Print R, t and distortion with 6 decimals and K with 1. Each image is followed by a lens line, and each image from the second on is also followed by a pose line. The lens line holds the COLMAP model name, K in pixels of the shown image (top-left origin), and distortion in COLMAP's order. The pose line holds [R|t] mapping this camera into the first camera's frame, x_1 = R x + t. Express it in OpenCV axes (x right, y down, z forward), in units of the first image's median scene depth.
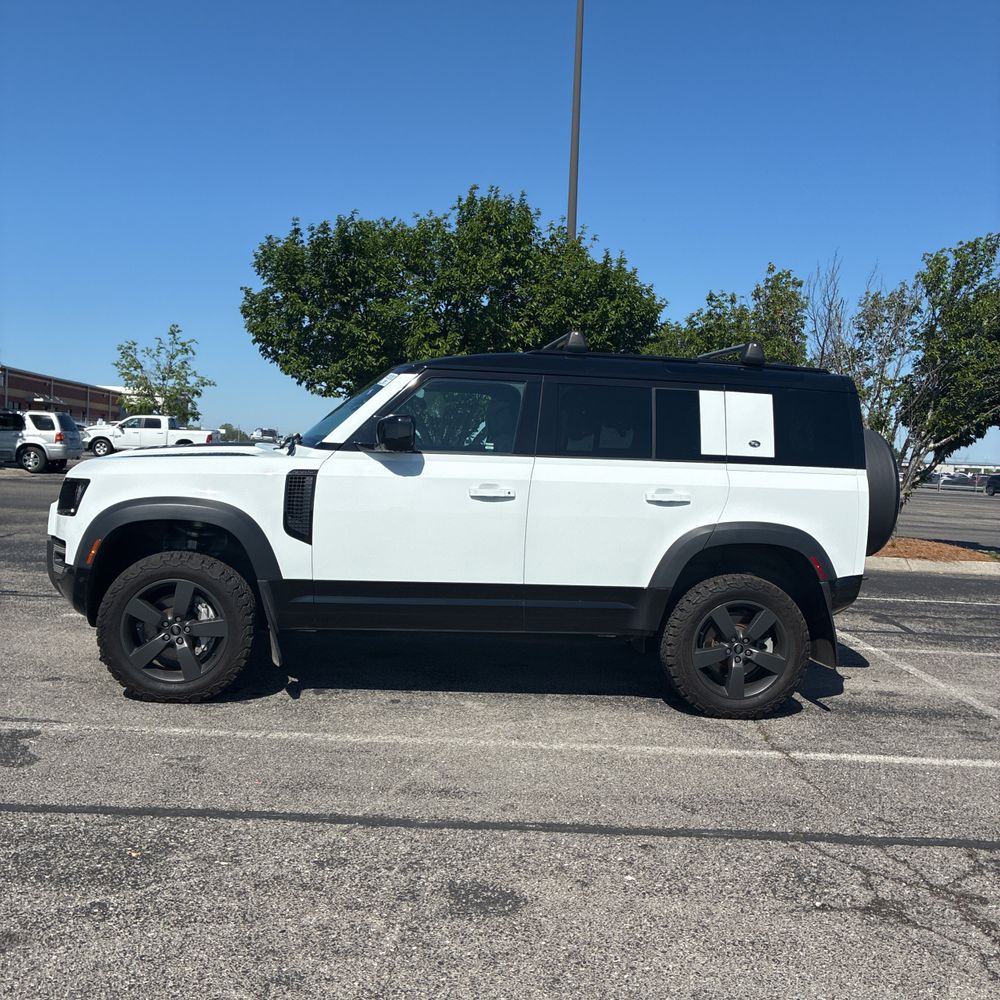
lens RADIAL K [[974.8, 0, 473.9], [0, 974.8, 502.8], [0, 0, 1]] dist [0.019978, 0.003761]
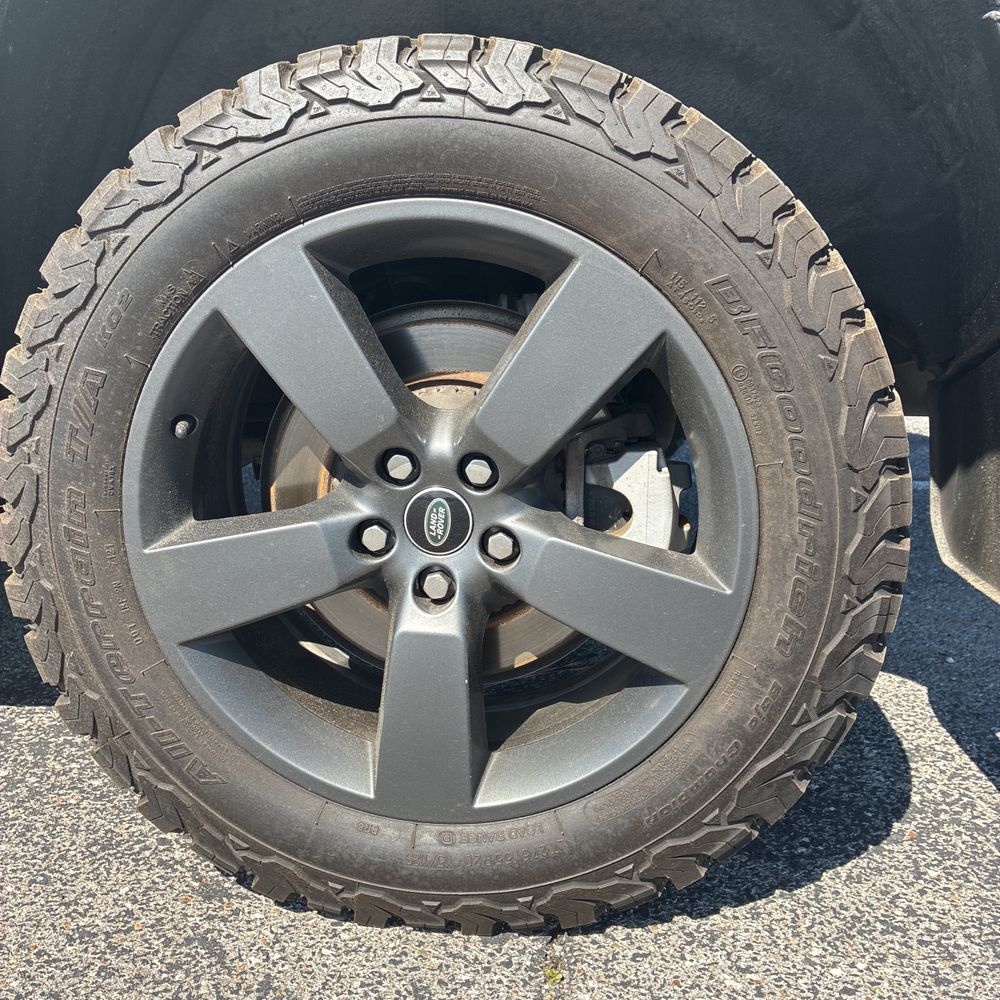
lens RADIAL K [[994.5, 0, 500.0], [0, 994.5, 500.0], [0, 0, 1]] dist [0.031402, -0.015140]
pose [[0.979474, -0.014913, -0.201017, 0.313489], [0.042045, 0.990439, 0.131389, 0.124045], [0.197136, -0.137143, 0.970736, 0.841581]]
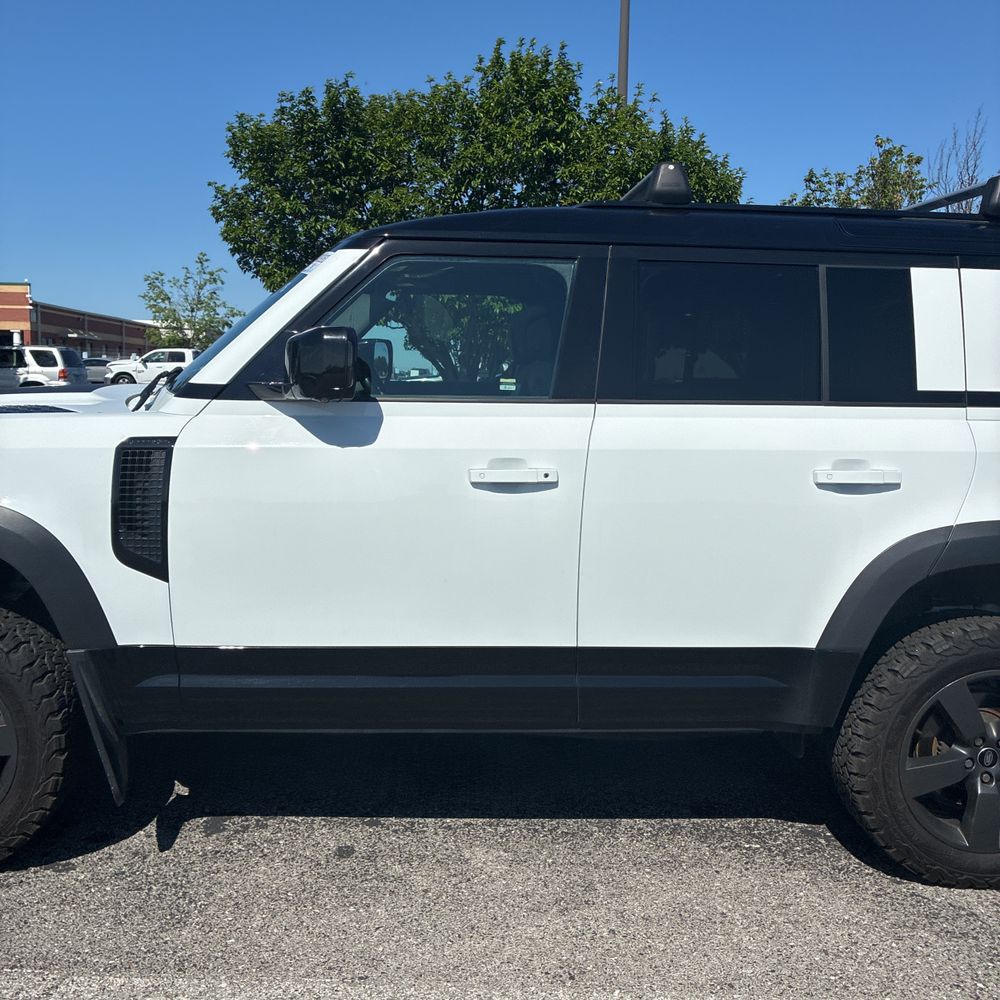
lens RADIAL K [[1005.5, 0, 453.6], [0, 1005.5, 480.7], [0, 0, 1]] dist [0.020165, -0.017959]
pose [[0.997861, -0.014504, -0.063736, 0.019793], [0.017521, 0.998740, 0.047034, -0.031303], [0.062974, -0.048050, 0.996858, 0.445353]]
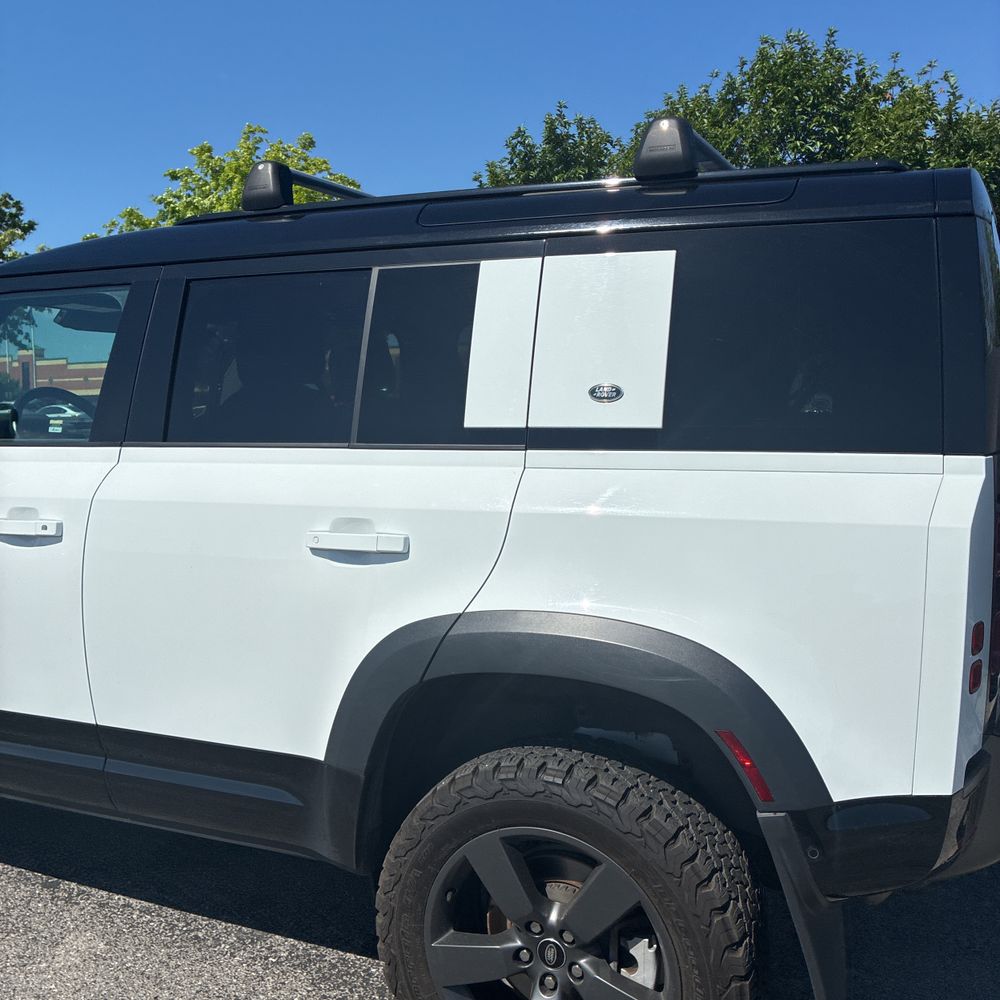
lens RADIAL K [[1019.7, 0, 519.1], [0, 1019.7, 501.7], [0, 0, 1]] dist [0.005943, 0.009385]
pose [[0.861031, 0.002481, -0.508547, 0.453953], [0.006145, 0.999864, 0.015284, -0.026494], [0.508516, -0.016285, 0.860898, 0.666555]]
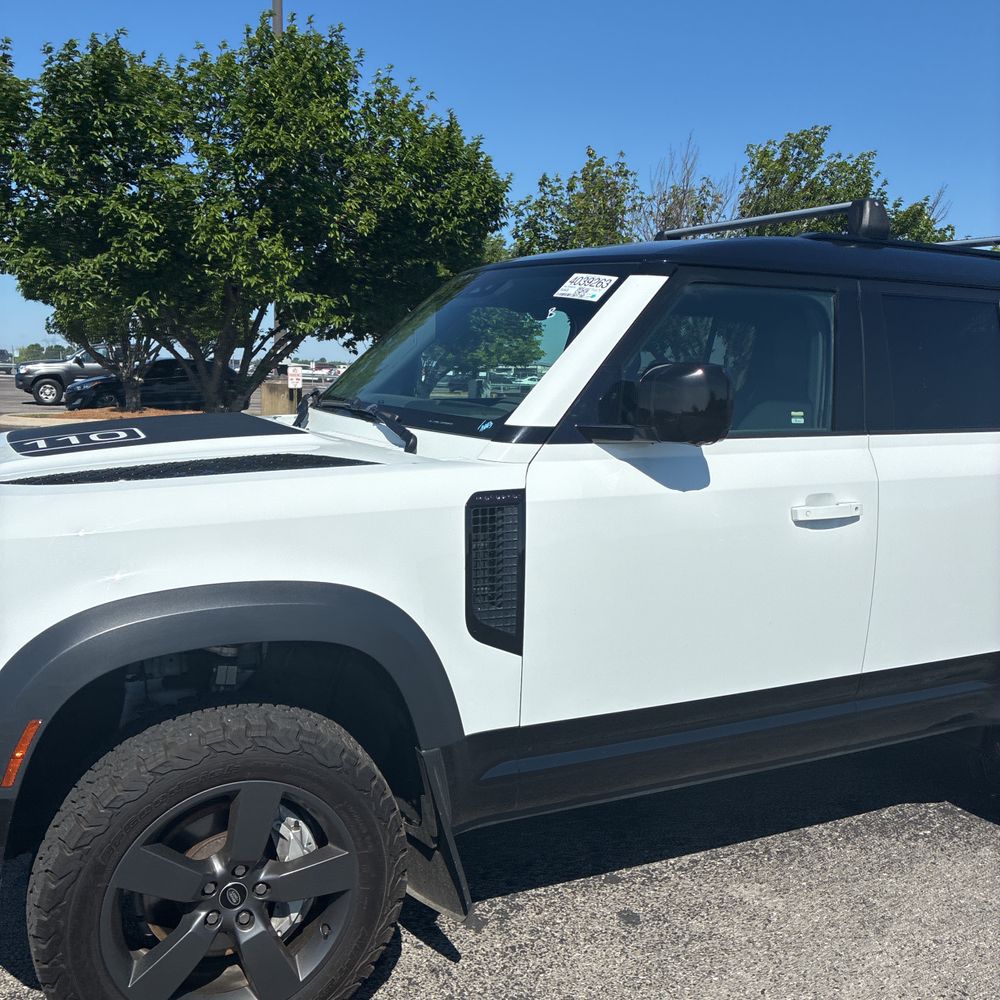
lens RADIAL K [[1010.7, 0, 468.7], [0, 1010.7, 488.9], [0, 0, 1]] dist [0.040175, -0.020294]
pose [[0.943421, -0.063933, 0.325376, -0.318746], [0.039203, 0.995860, 0.082009, -0.069449], [-0.329273, -0.064613, 0.942022, 0.532821]]
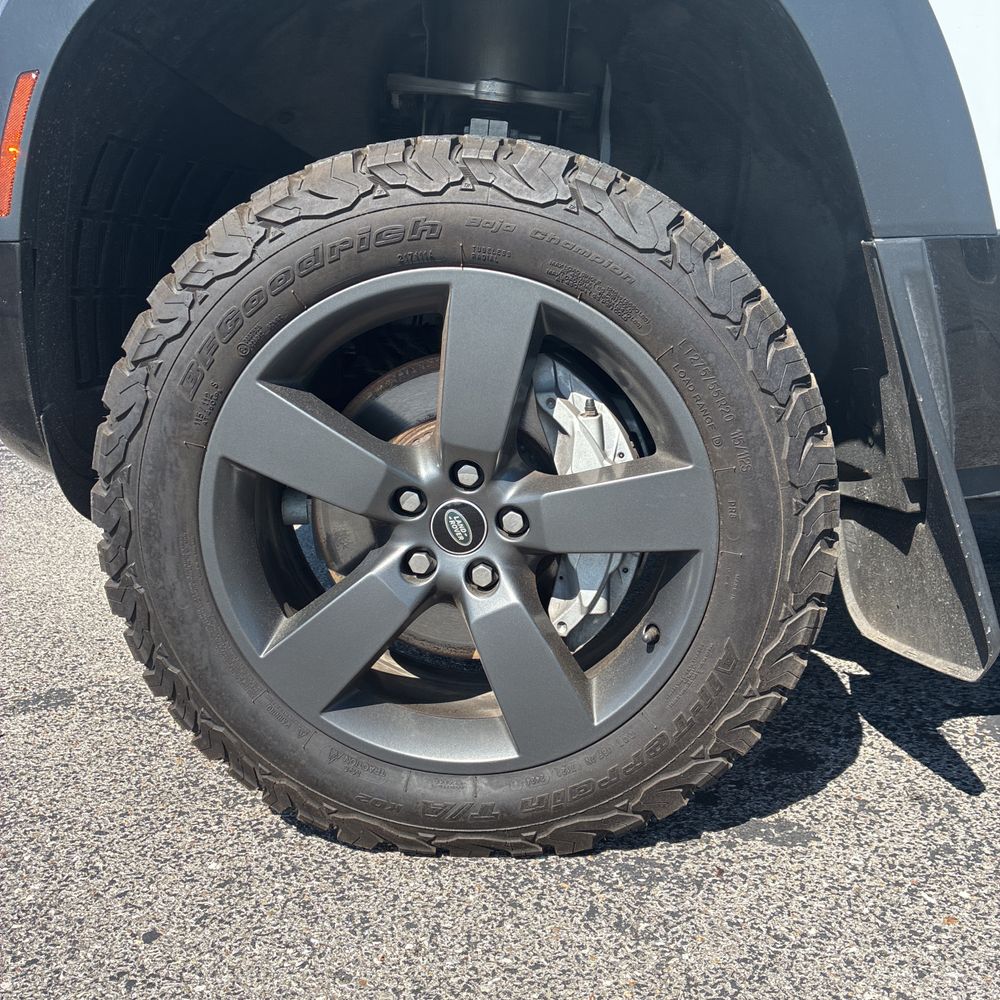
lens RADIAL K [[1021.7, 0, 500.0], [0, 1021.7, 500.0], [0, 0, 1]] dist [0.025214, 0.006767]
pose [[0.980882, -0.046789, -0.188897, -0.238625], [0.073147, 0.988132, 0.135073, 0.089442], [0.180335, -0.146308, 0.972663, 0.739719]]
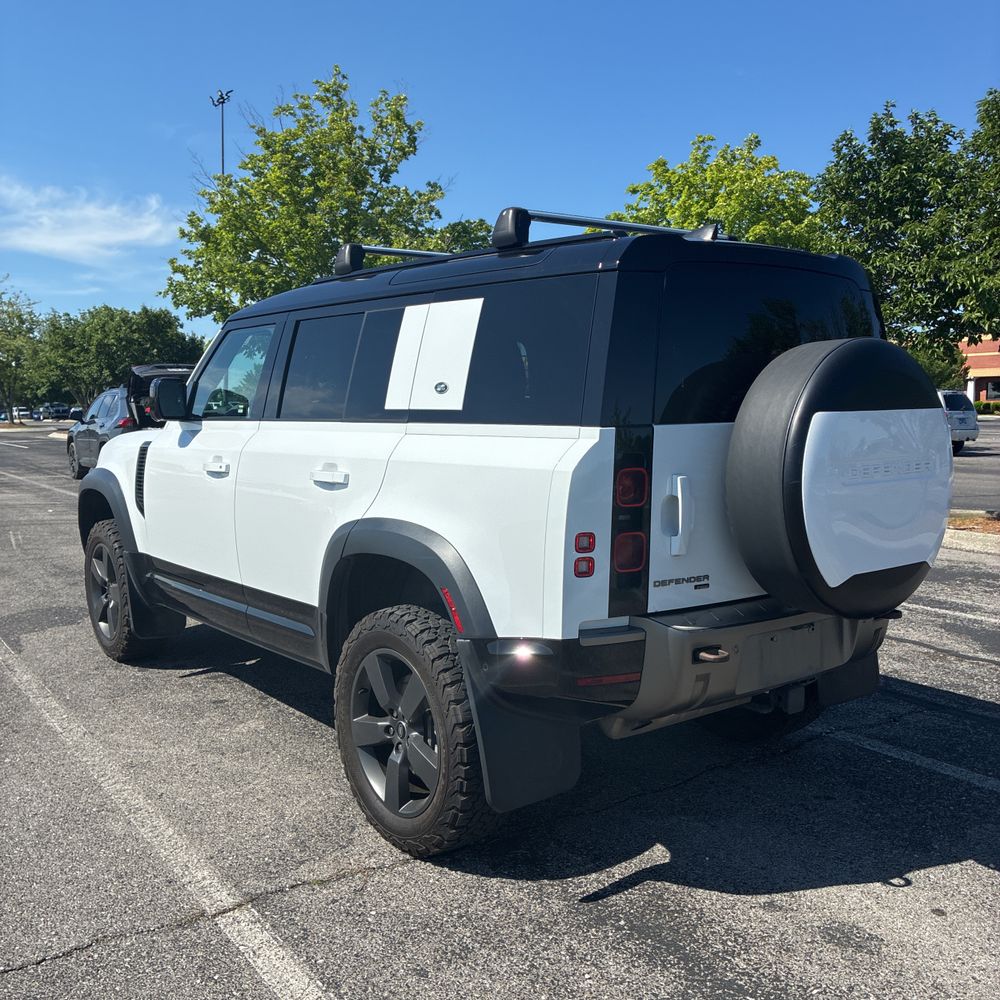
lens RADIAL K [[1001.1, 0, 500.0], [0, 1001.1, 500.0], [0, 0, 1]] dist [0.175679, -0.321370]
pose [[0.530092, 0.036916, -0.847136, 0.821913], [-0.033344, 0.999187, 0.022677, -0.008640], [0.847284, 0.016226, 0.530892, 0.719210]]
